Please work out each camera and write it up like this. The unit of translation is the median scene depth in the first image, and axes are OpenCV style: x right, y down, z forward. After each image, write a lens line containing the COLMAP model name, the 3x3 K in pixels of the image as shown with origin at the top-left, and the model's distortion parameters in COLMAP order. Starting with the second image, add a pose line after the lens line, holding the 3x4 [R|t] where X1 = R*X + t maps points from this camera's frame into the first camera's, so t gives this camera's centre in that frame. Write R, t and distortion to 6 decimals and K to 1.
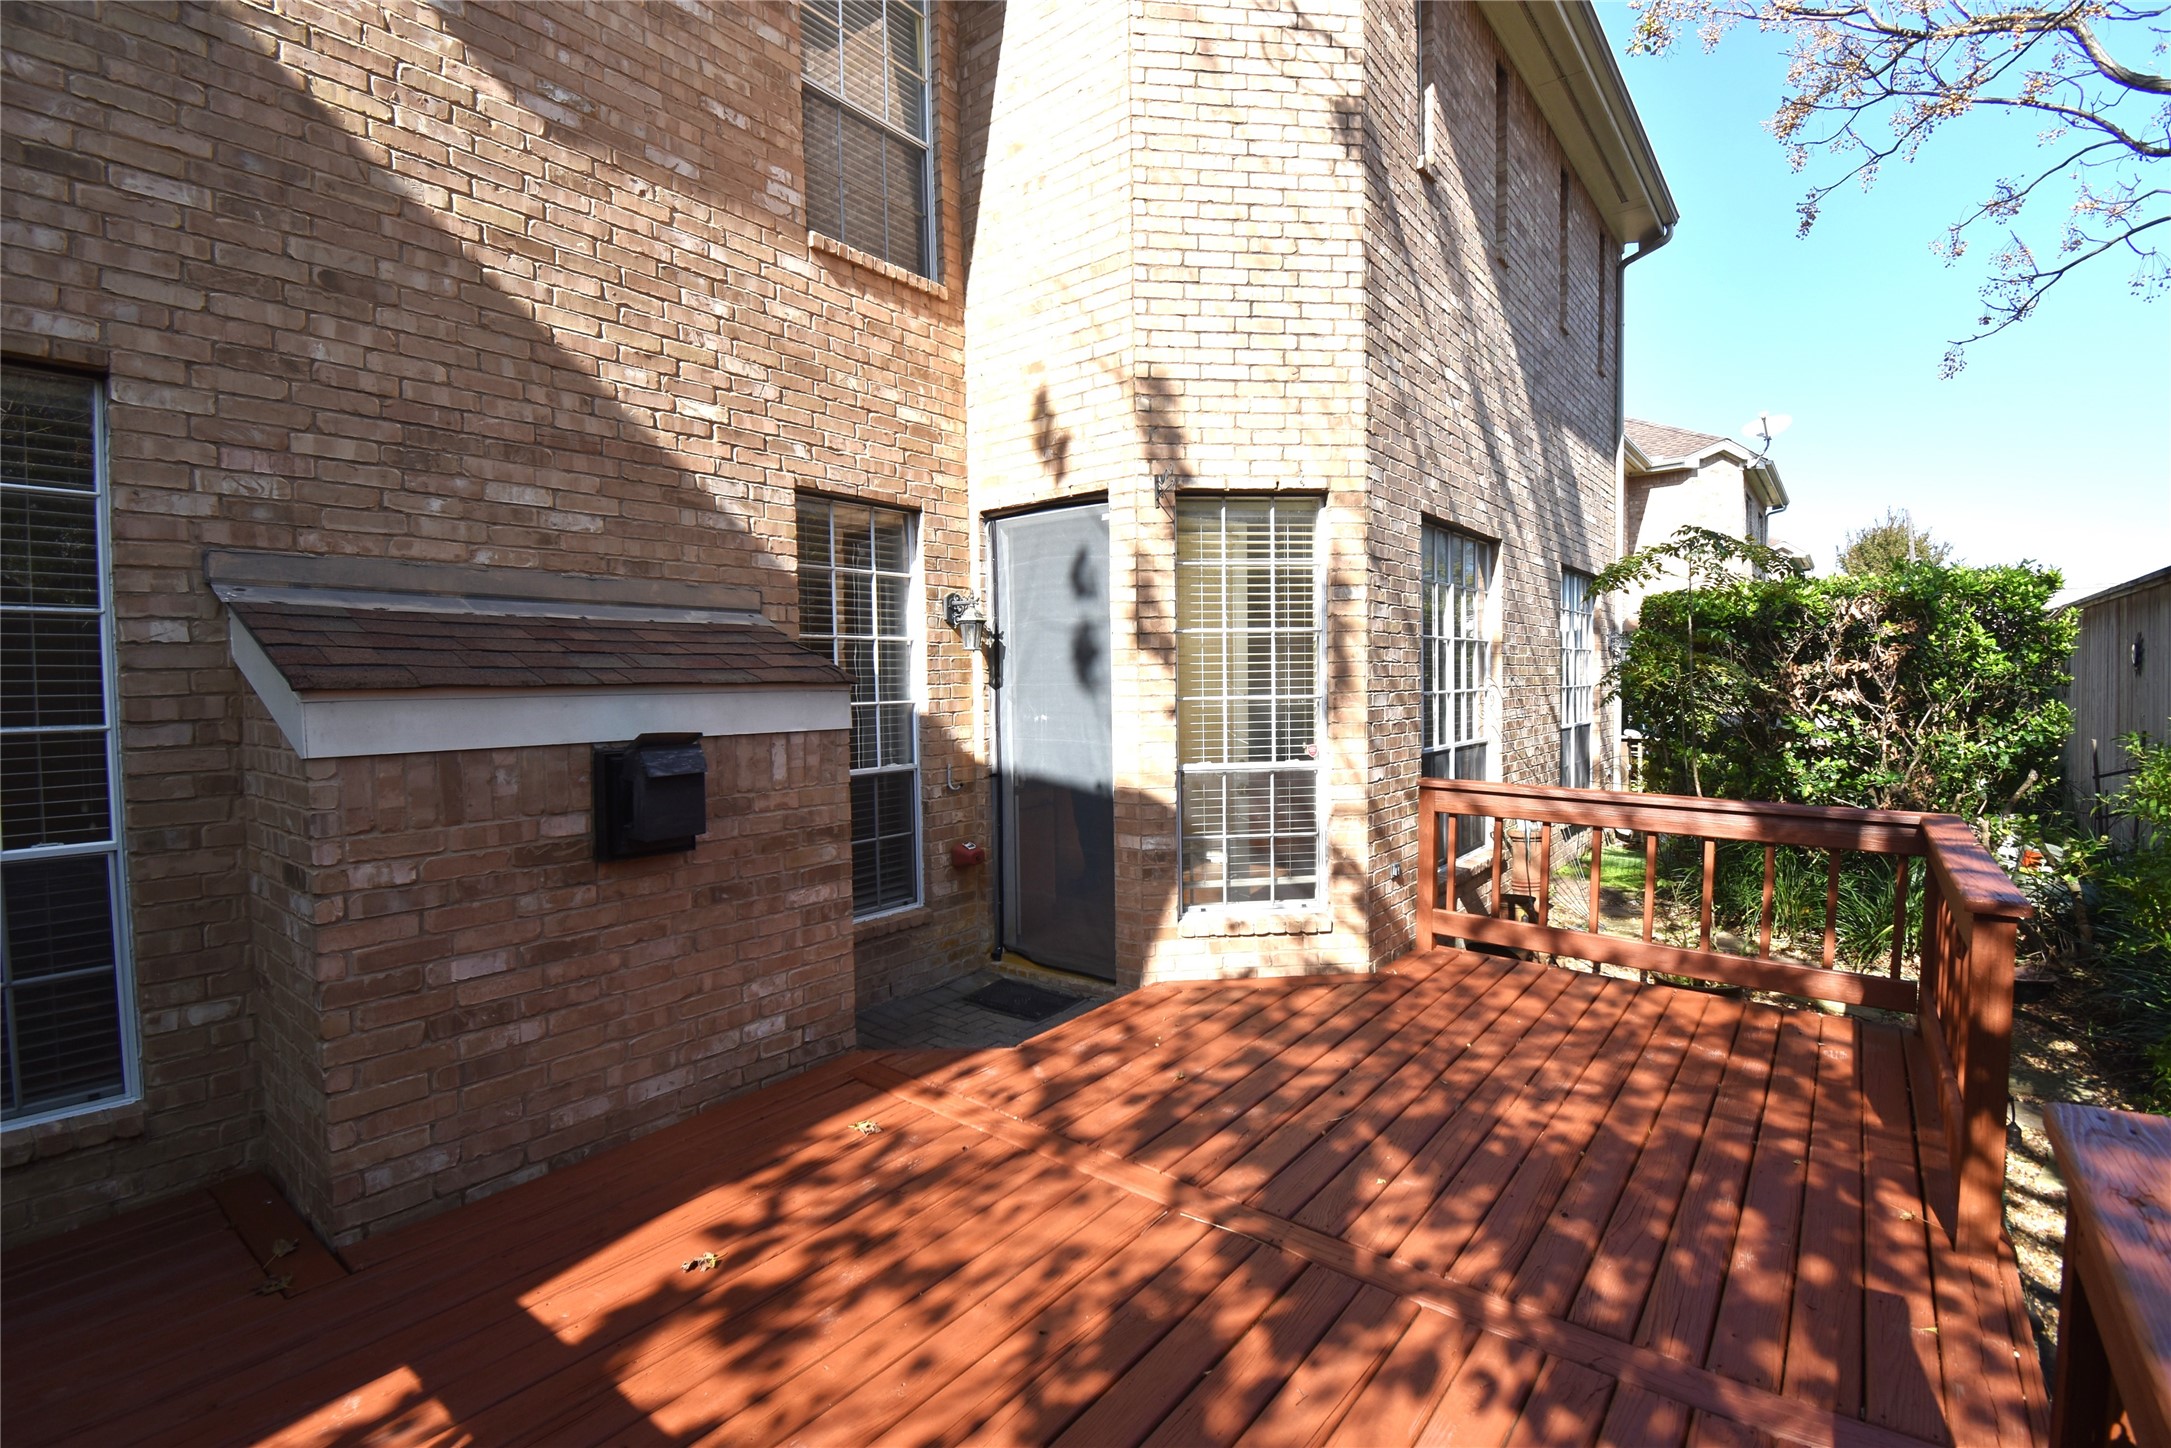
lens RADIAL K [[966.4, 0, 1082.7], [0, 966.4, 722.3], [0, 0, 1]] dist [0.025658, -0.029653]
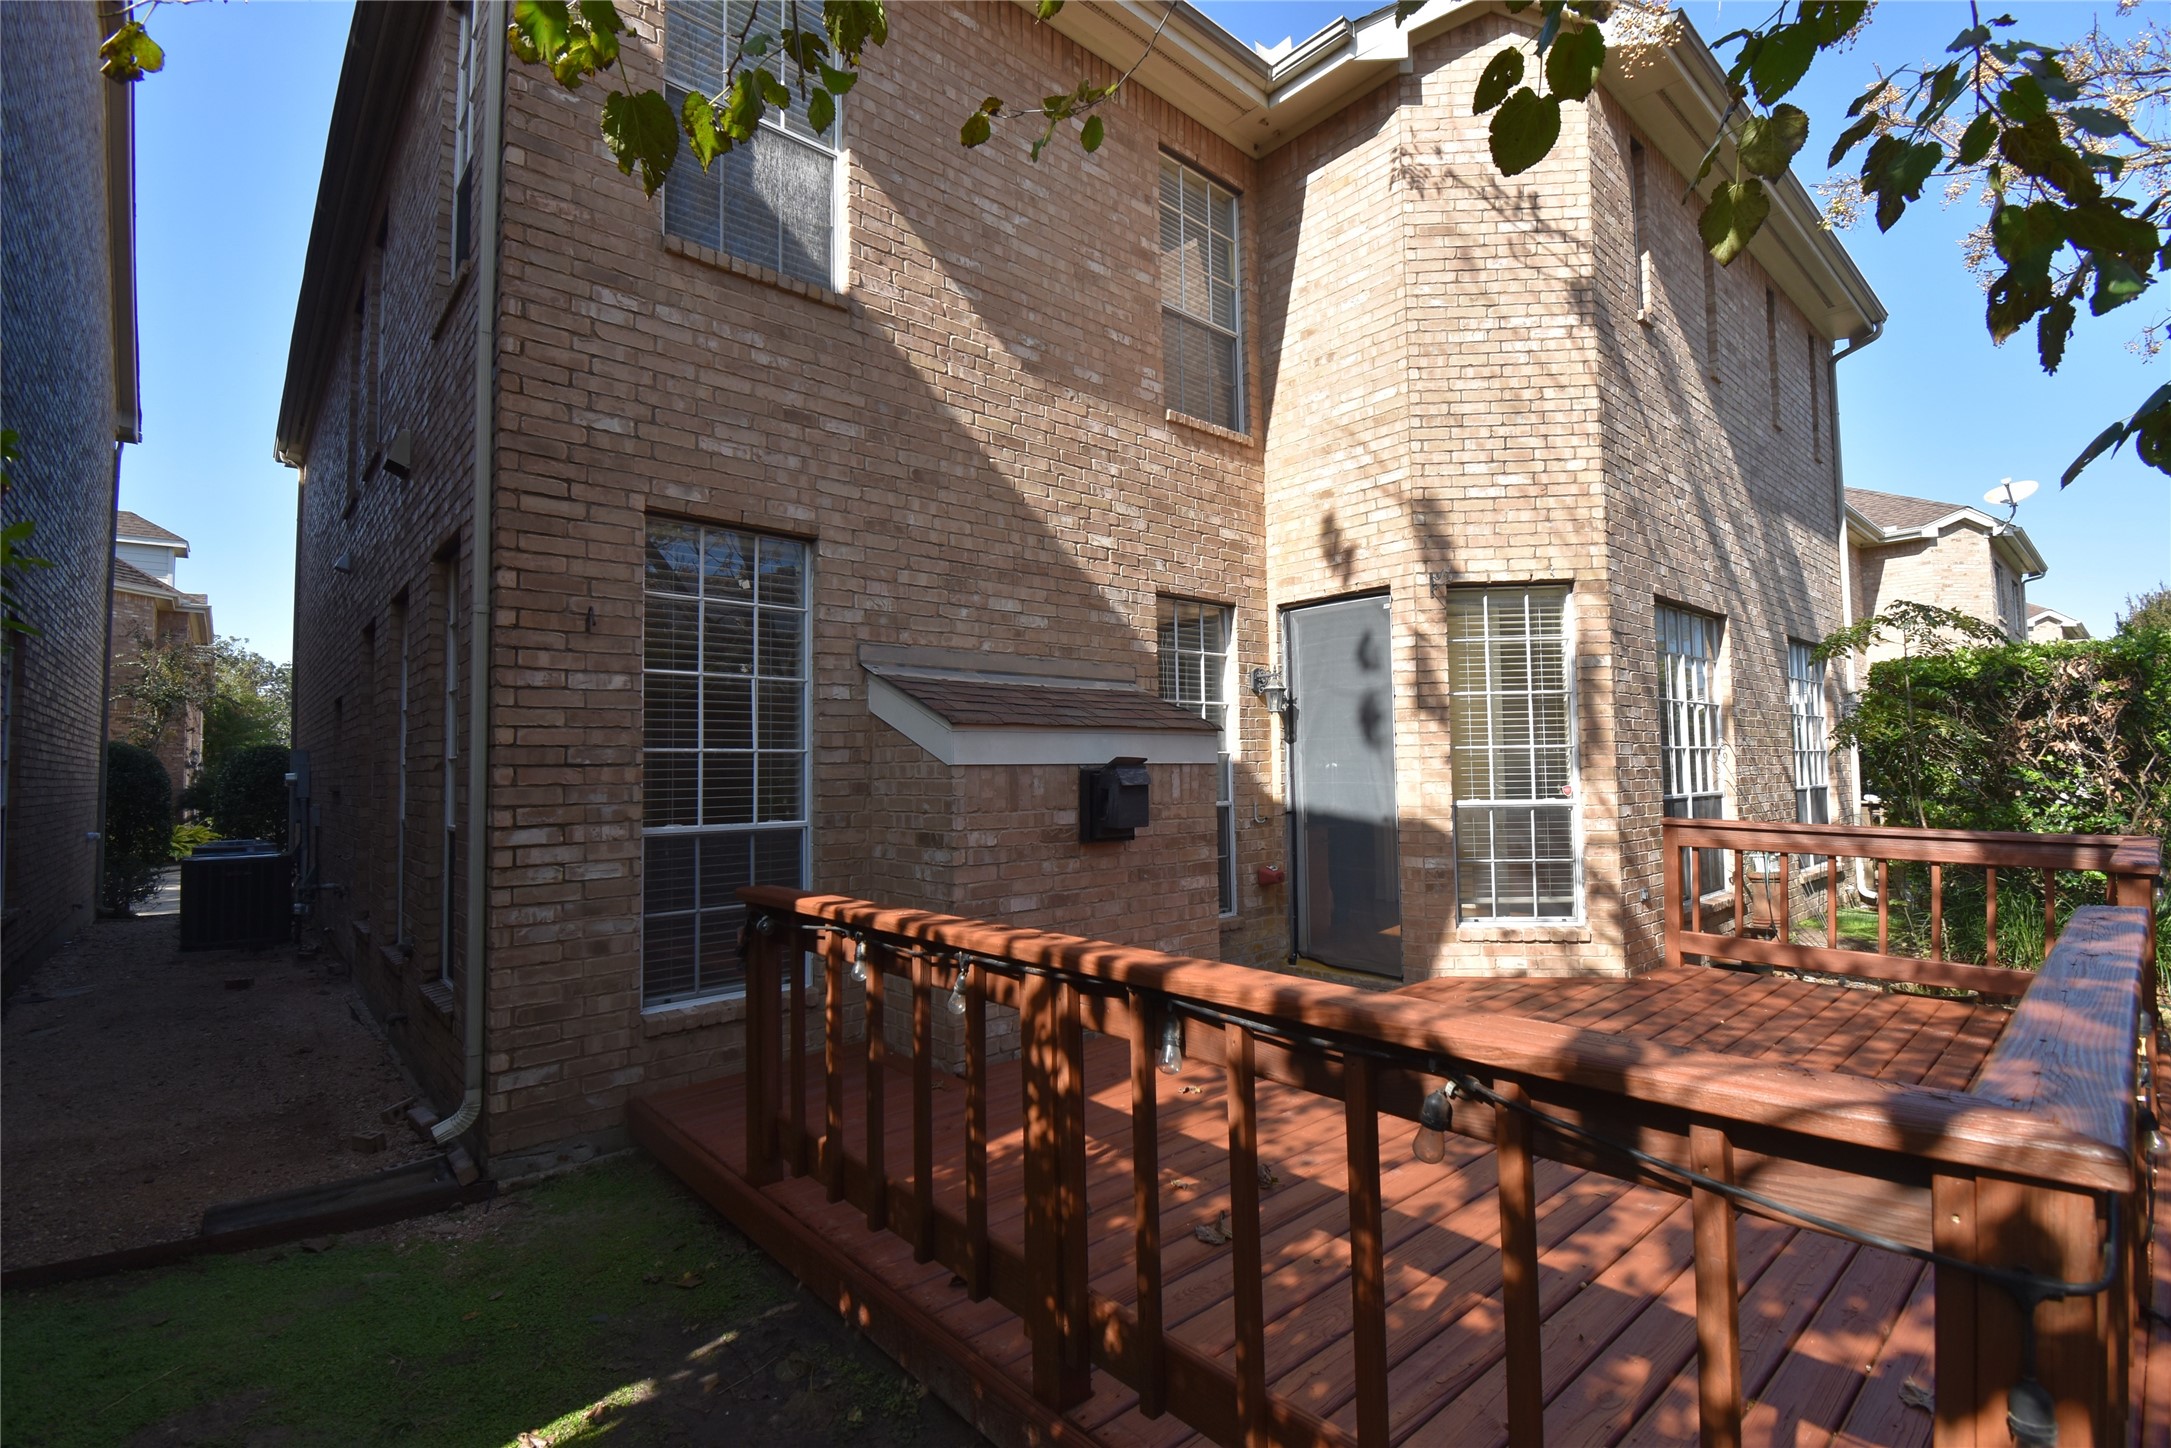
lens RADIAL K [[966.4, 0, 1082.7], [0, 966.4, 722.3], [0, 0, 1]] dist [0.025658, -0.029653]
pose [[0.984511, -0.007379, -0.175165, -0.152808], [-0.008241, 0.996062, -0.088280, 0.058283], [0.175127, 0.088356, 0.980573, -0.318851]]
